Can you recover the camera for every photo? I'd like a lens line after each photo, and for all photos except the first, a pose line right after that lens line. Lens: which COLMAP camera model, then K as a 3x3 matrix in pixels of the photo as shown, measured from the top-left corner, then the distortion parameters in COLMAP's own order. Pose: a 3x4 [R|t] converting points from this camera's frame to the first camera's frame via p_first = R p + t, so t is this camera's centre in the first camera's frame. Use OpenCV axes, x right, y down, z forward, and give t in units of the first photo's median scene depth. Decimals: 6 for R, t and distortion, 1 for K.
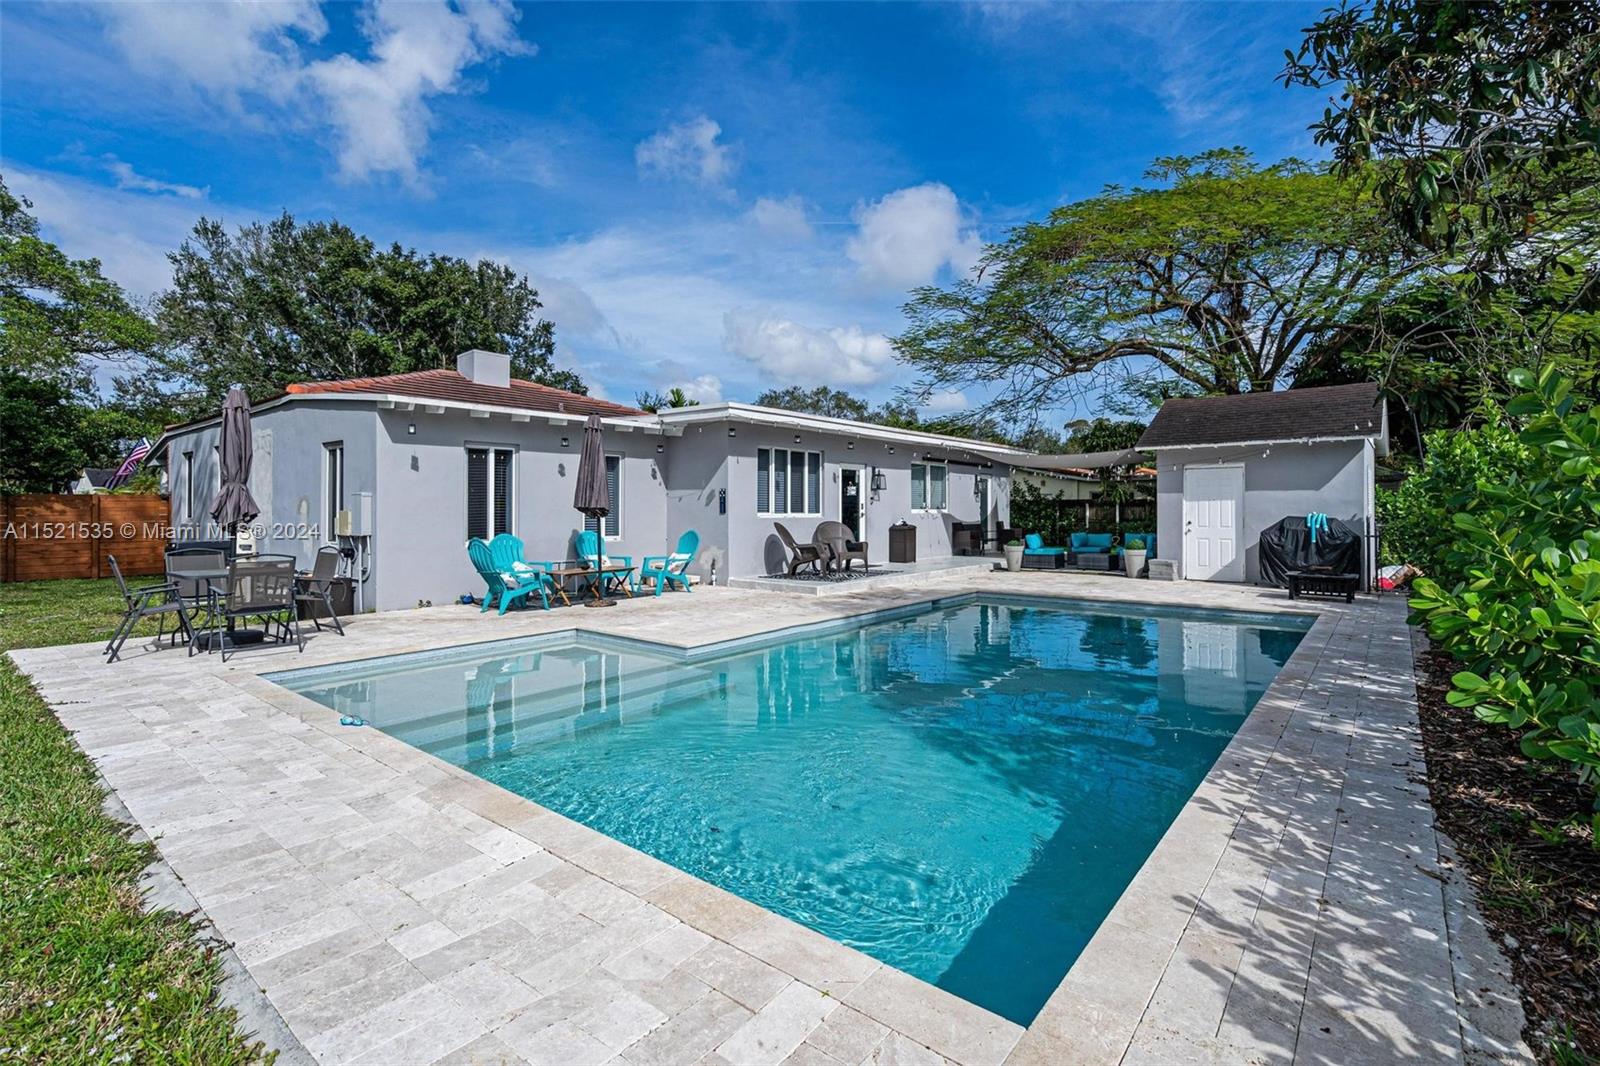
lens RADIAL K [[752.1, 0, 795.3], [0, 752.1, 505.6], [0, 0, 1]] dist [-0.001273, -0.000617]
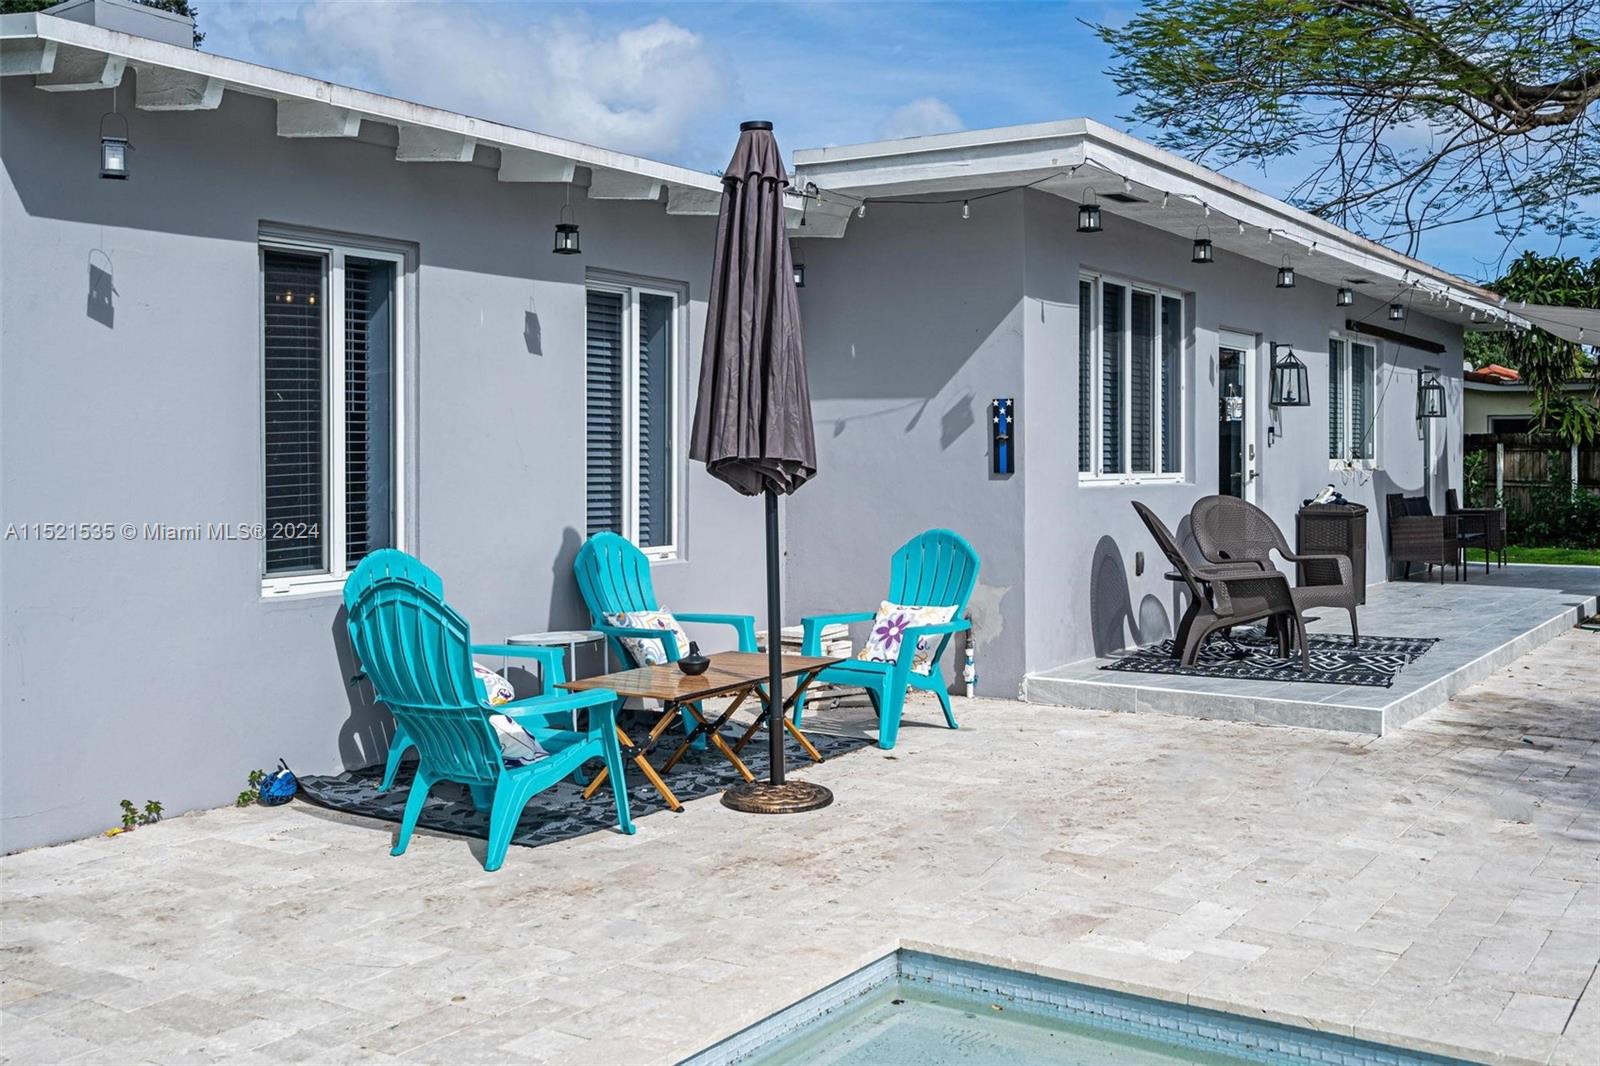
lens RADIAL K [[1626.6, 0, 802.2], [0, 1626.6, 467.2], [0, 0, 1]] dist [0.016268, 0.009300]
pose [[0.994624, 0.000416, 0.103554, -0.244486], [-0.001790, 0.999912, 0.013177, -0.001906], [-0.103540, -0.013292, 0.994537, 0.302121]]
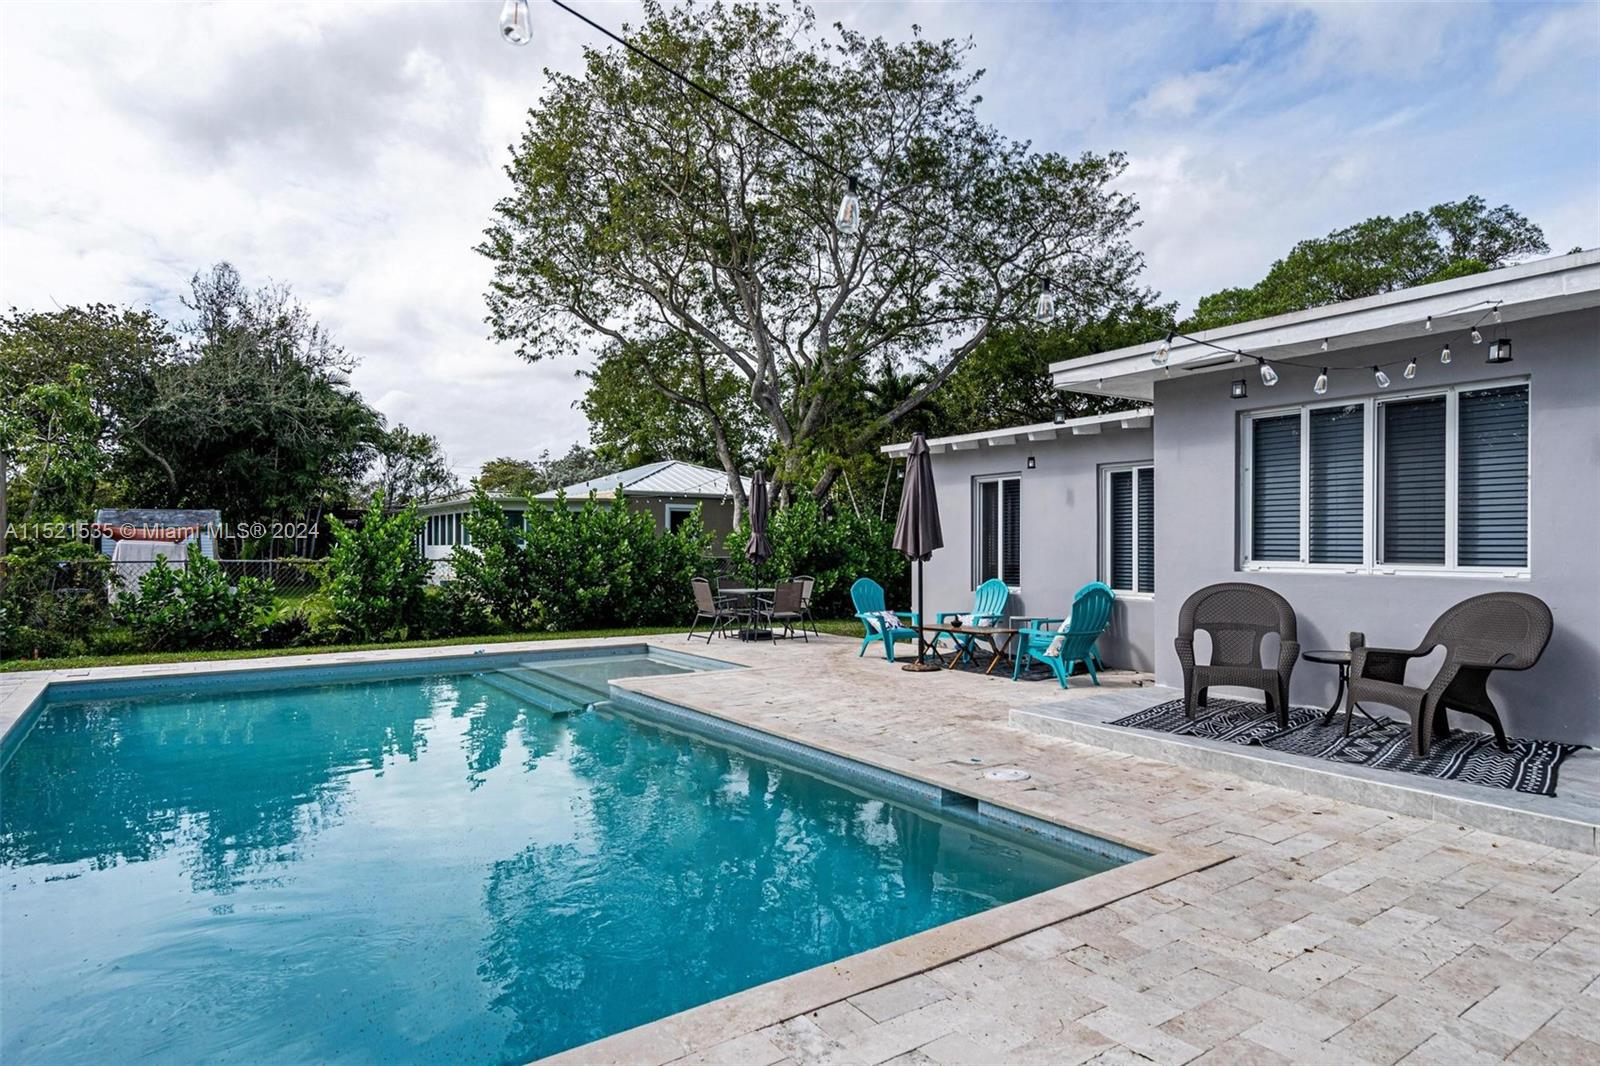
lens RADIAL K [[924.9, 0, 800.0], [0, 924.9, 533.0], [0, 0, 1]] dist [-0.000378, -0.000346]
pose [[-0.271590, -0.007239, -0.962386, 0.586101], [0.007844, 0.999922, -0.009735, -0.004460], [0.962381, -0.010193, -0.271512, 0.895537]]
